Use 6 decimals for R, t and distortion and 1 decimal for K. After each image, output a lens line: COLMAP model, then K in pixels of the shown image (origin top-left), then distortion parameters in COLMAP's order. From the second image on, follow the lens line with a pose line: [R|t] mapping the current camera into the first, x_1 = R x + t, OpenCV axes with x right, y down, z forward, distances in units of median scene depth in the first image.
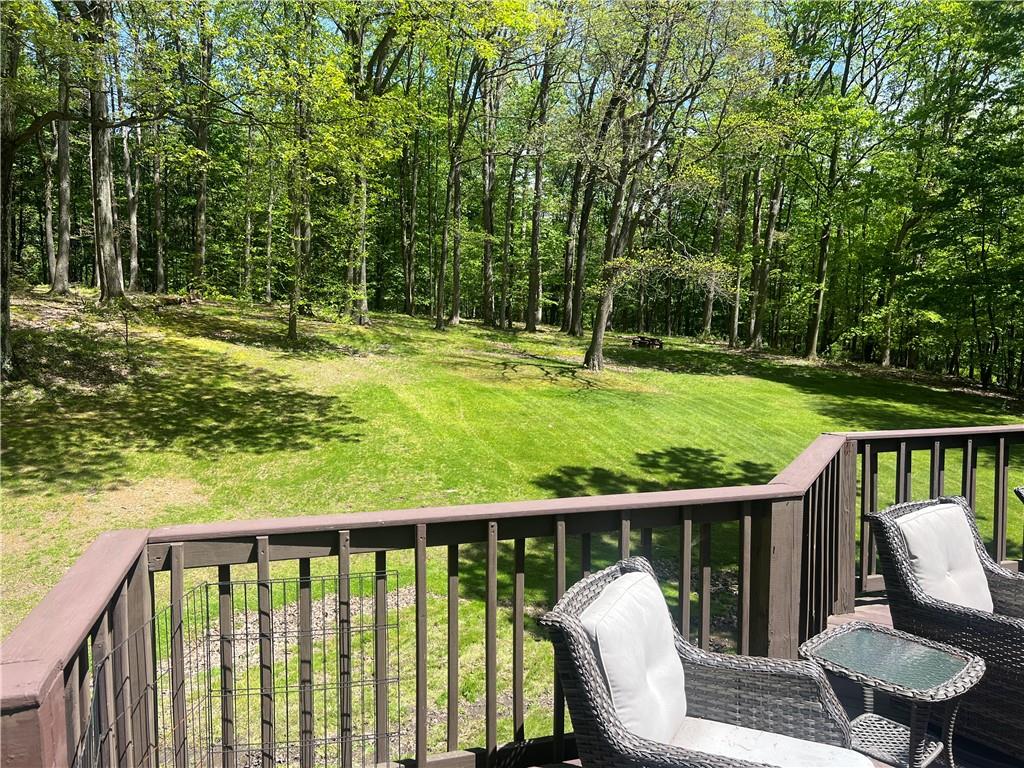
lens RADIAL K [[767.4, 0, 509.2], [0, 767.4, 379.2], [0, 0, 1]] dist [0.080696, -0.093590]
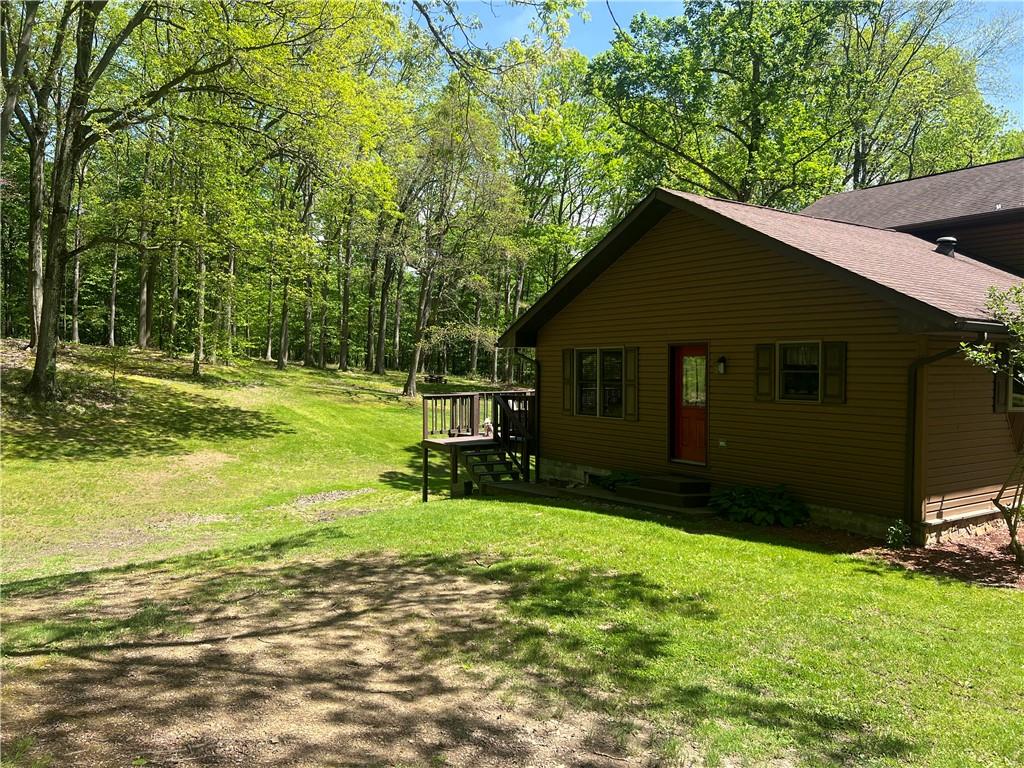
lens RADIAL K [[767.4, 0, 509.2], [0, 767.4, 379.2], [0, 0, 1]] dist [0.080696, -0.093590]
pose [[0.949921, 0.005761, 0.312436, -0.174856], [0.009798, 0.998789, -0.048207, 0.028353], [-0.312336, 0.048854, 0.948715, -0.493008]]
